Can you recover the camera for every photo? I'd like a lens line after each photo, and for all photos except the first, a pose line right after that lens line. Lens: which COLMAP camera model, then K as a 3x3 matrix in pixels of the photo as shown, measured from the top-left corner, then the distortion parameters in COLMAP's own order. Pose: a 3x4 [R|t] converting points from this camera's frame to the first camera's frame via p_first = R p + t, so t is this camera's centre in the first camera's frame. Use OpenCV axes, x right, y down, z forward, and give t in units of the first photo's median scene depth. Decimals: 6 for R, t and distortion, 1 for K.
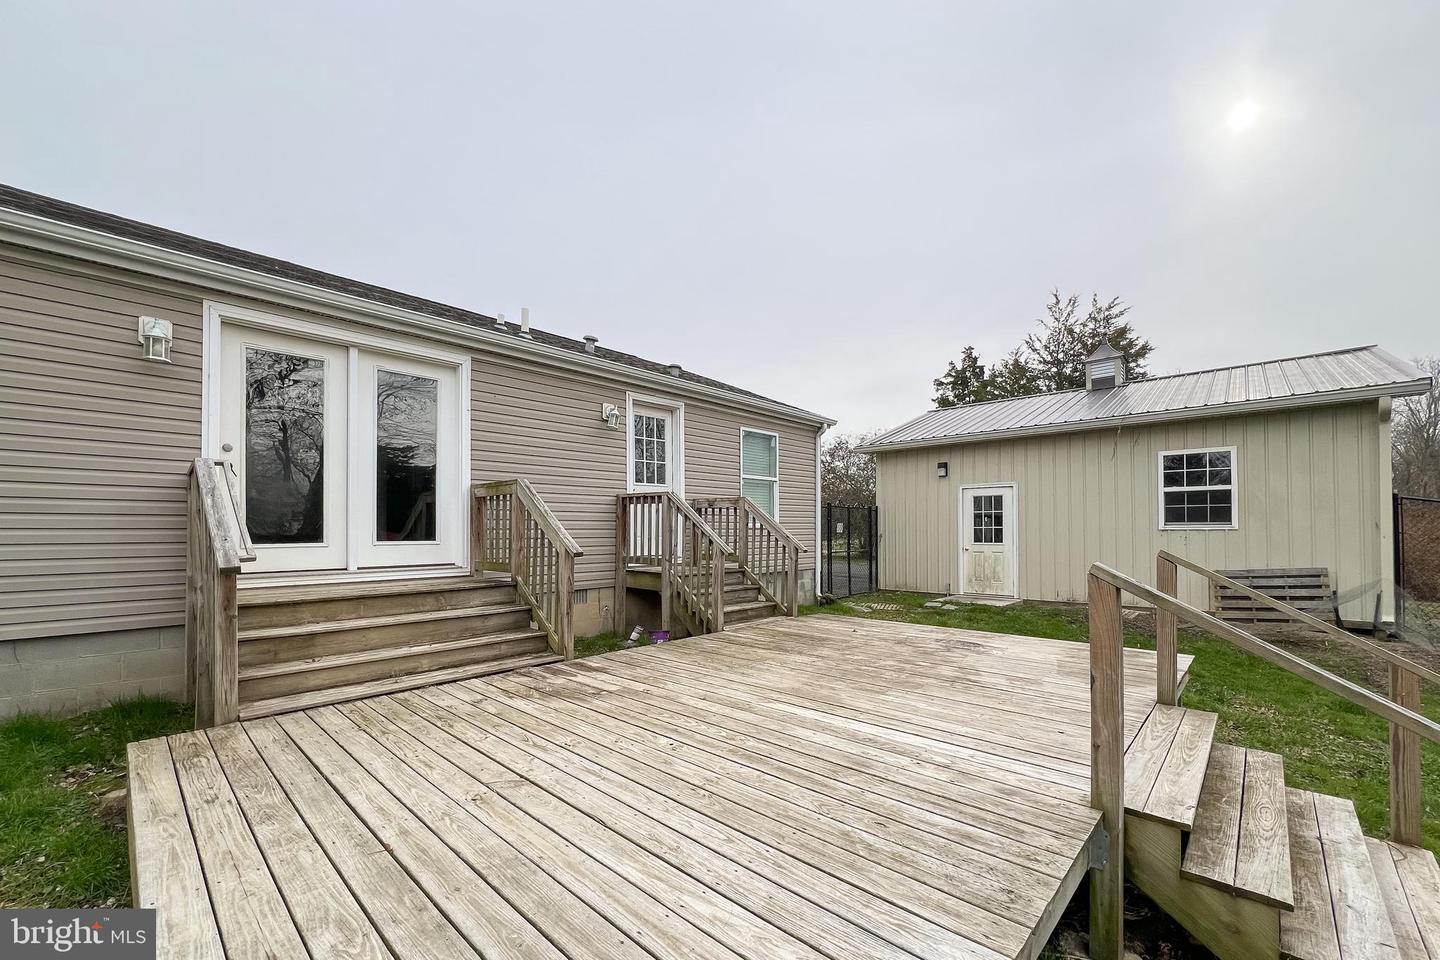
lens RADIAL K [[582.6, 0, 721.9], [0, 582.6, 527.6], [0, 0, 1]] dist [-0.001531, 0.000324]
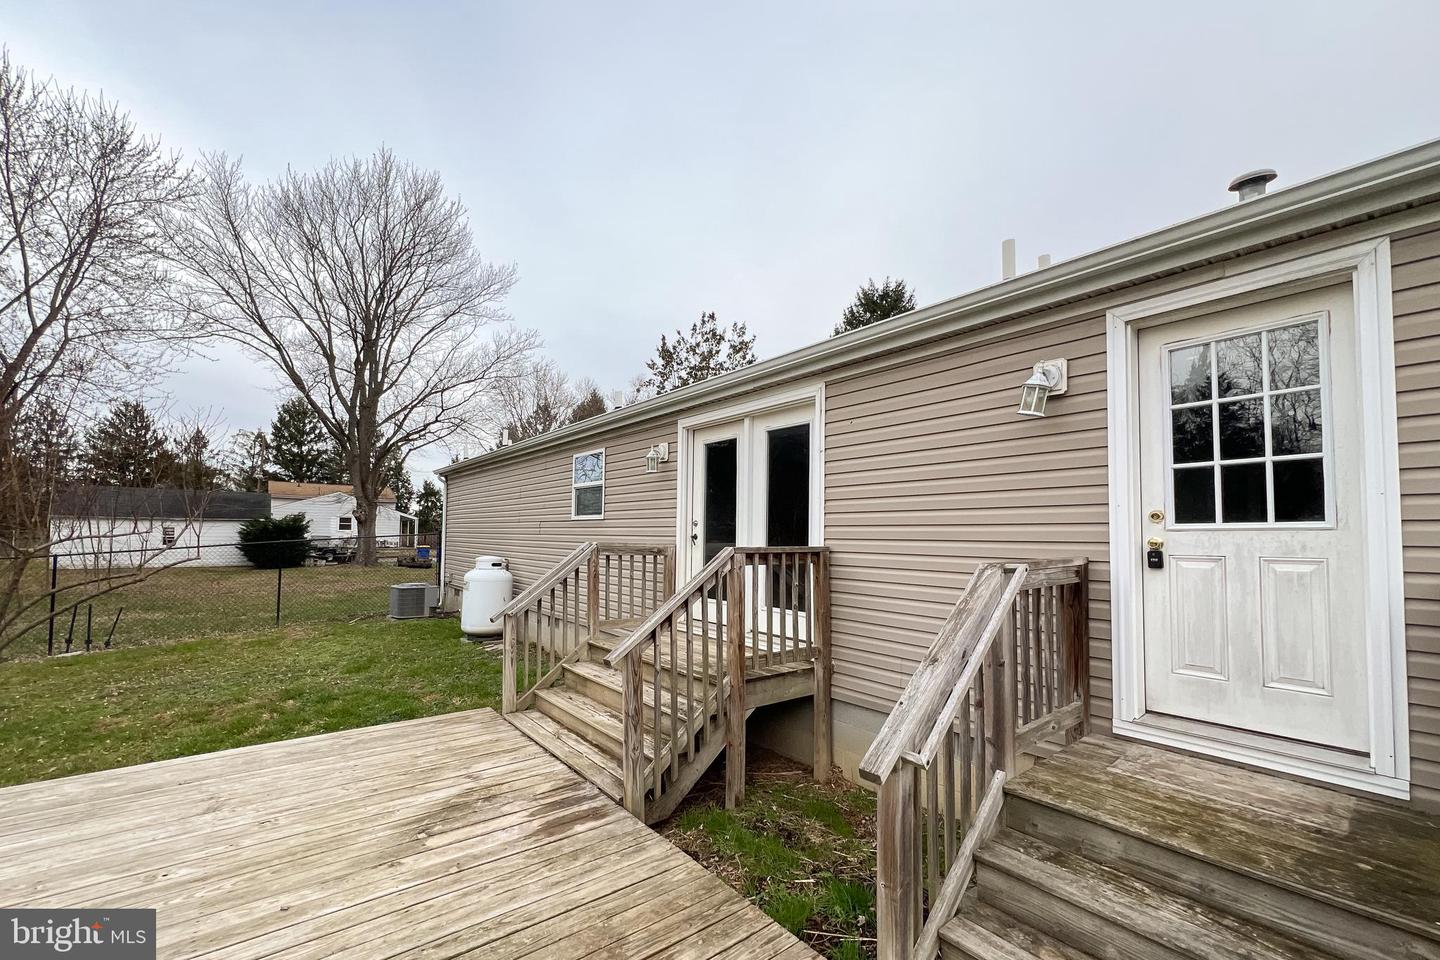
lens RADIAL K [[587.3, 0, 722.6], [0, 587.3, 513.7], [0, 0, 1]] dist [0.001972, 0.000474]
pose [[-0.142630, -0.034627, -0.989170, 0.244812], [-0.006926, 0.999398, -0.033987, -0.060712], [0.989752, 0.002003, -0.142784, 0.665394]]
